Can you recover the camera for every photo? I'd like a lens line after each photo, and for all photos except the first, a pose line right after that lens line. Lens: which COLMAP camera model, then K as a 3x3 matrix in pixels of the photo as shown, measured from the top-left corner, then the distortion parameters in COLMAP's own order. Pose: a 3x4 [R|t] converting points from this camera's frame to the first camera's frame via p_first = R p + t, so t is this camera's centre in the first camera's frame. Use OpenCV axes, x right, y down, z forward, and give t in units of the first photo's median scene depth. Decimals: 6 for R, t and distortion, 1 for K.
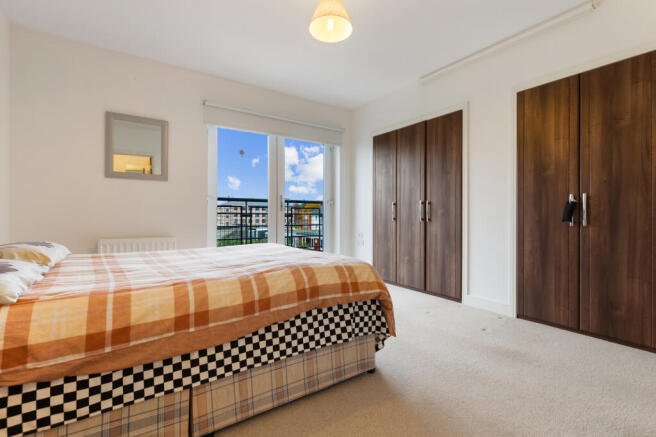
lens RADIAL K [[313.3, 0, 324.9], [0, 313.3, 211.6], [0, 0, 1]] dist [-0.000464, 0.000152]
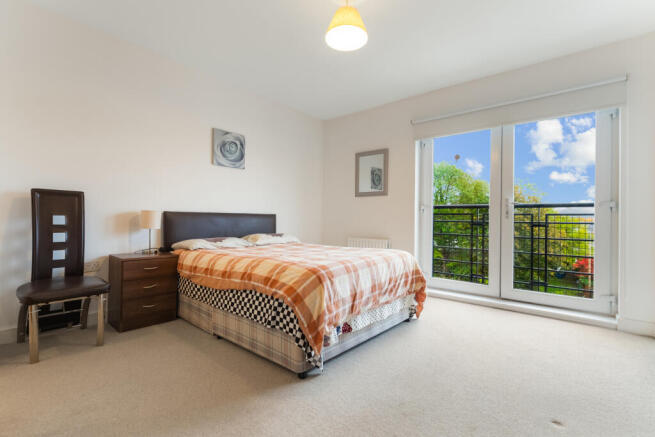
lens RADIAL K [[312.8, 0, 324.4], [0, 312.8, 211.7], [0, 0, 1]] dist [-0.000464, 0.000152]
pose [[0.231765, -0.027868, -0.972372, 1.286393], [-0.004872, 0.999544, -0.029808, 0.011374], [0.972760, 0.011646, 0.231524, 0.929861]]
